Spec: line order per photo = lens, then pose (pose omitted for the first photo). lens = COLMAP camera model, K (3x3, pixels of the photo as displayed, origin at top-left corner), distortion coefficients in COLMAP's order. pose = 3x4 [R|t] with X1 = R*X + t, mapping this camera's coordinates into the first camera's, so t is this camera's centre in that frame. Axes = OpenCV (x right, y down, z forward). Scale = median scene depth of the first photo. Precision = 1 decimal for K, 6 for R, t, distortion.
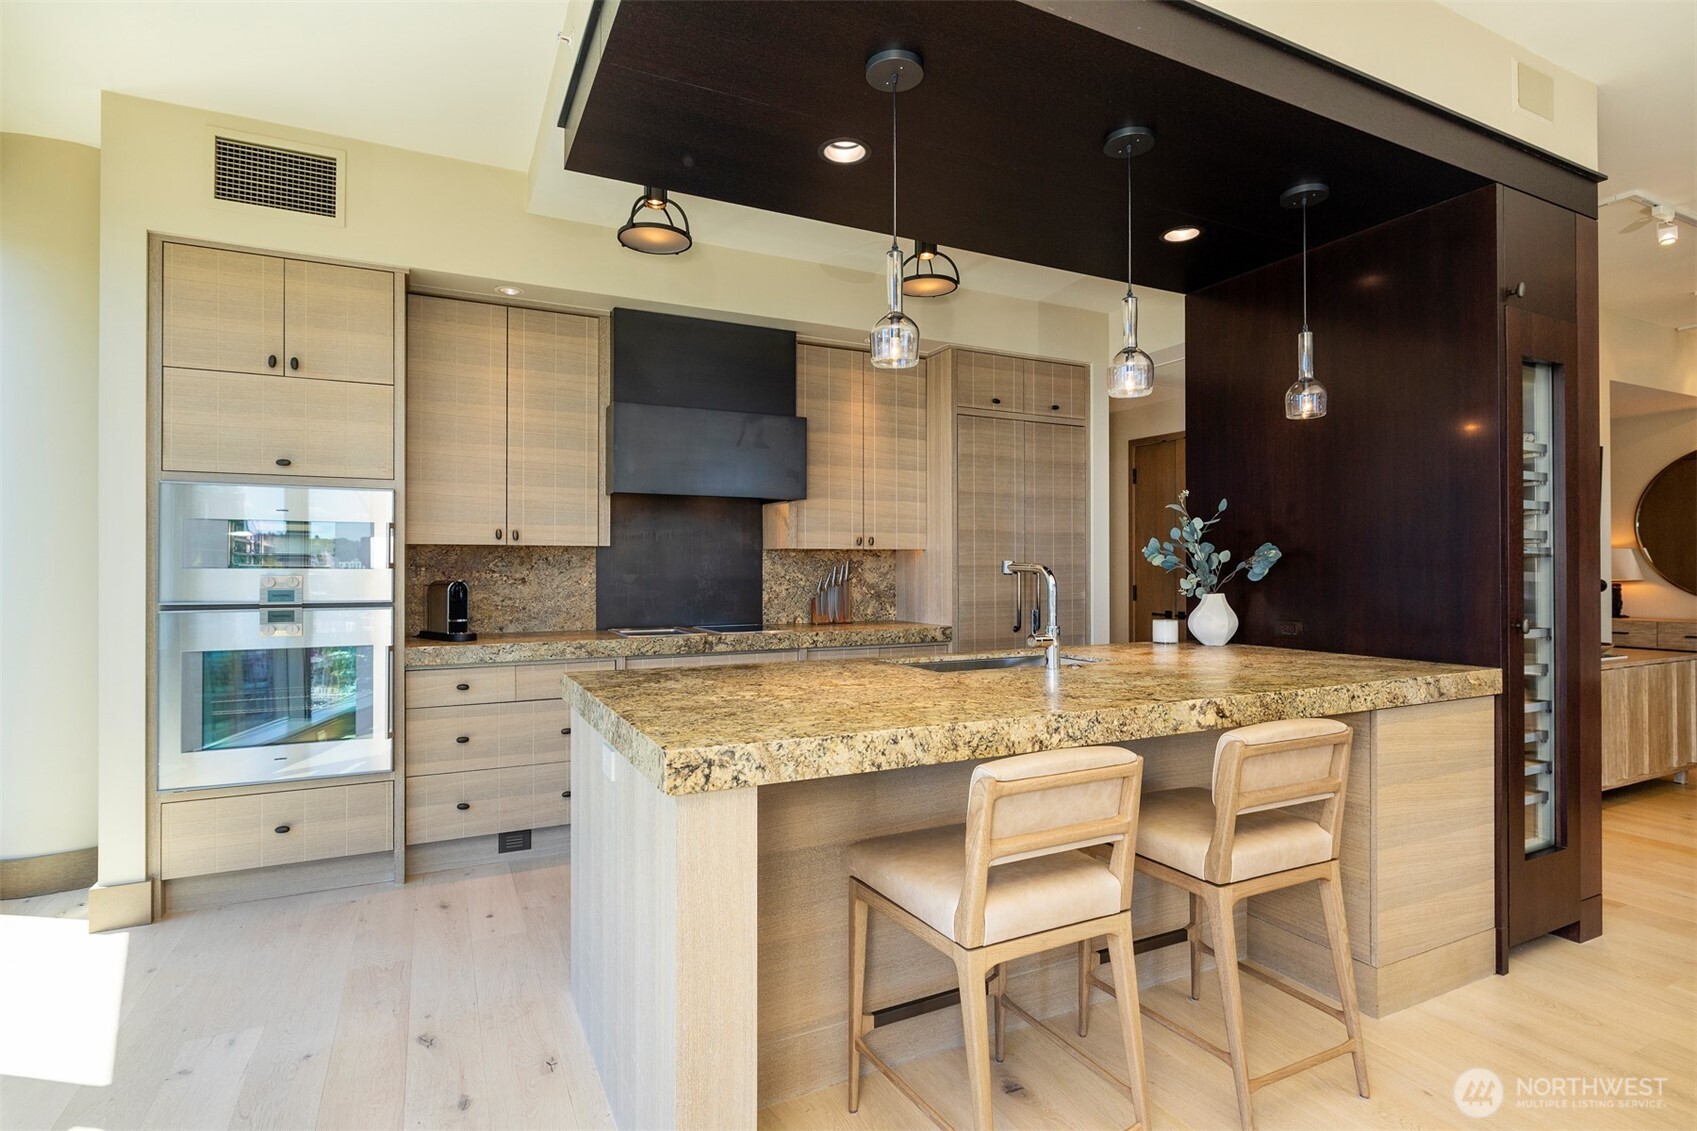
lens RADIAL K [[840.0, 0, 848.0], [0, 840.0, 567.8], [0, 0, 1]] dist [-0.011235, 0.002113]
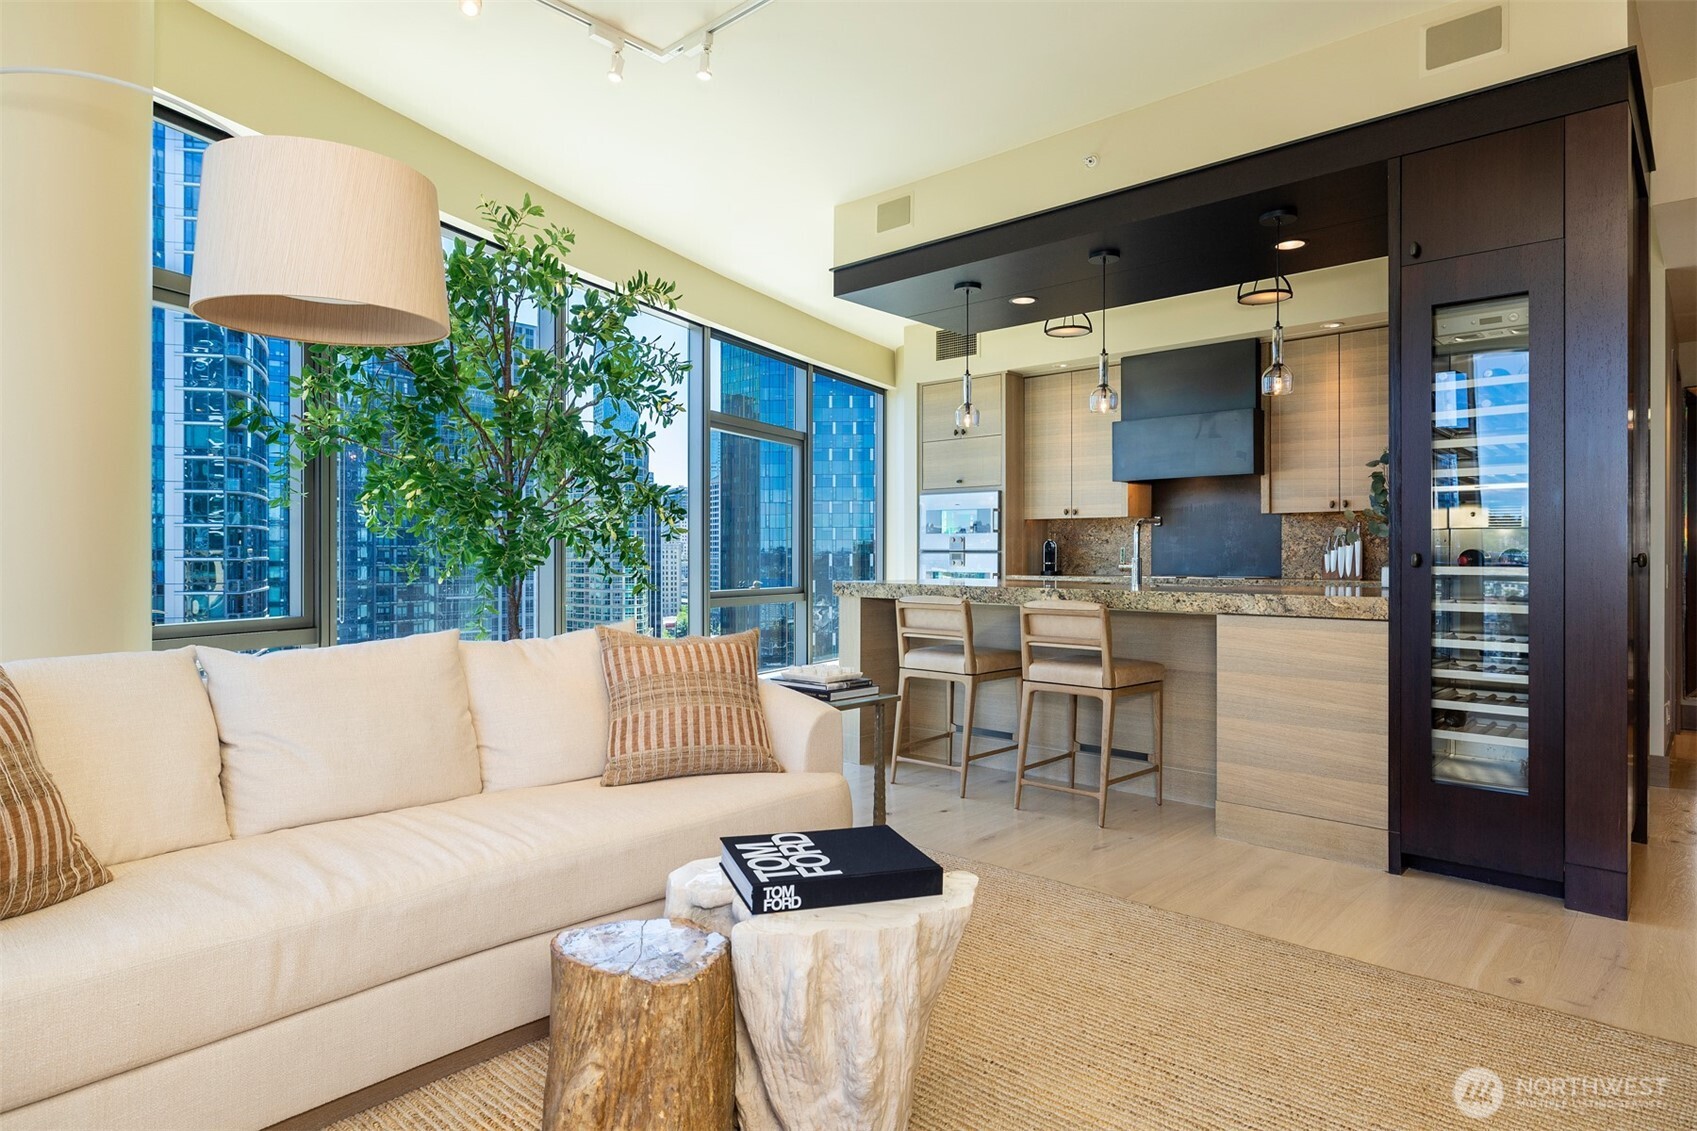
lens RADIAL K [[960.2, 0, 841.9], [0, 960.2, 558.7], [0, 0, 1]] dist [0.010935, -0.006454]
pose [[0.366380, 0.004902, -0.930452, 1.326300], [-0.001519, 0.999988, 0.004671, 0.049432], [0.930464, -0.000298, 0.366383, -0.117580]]
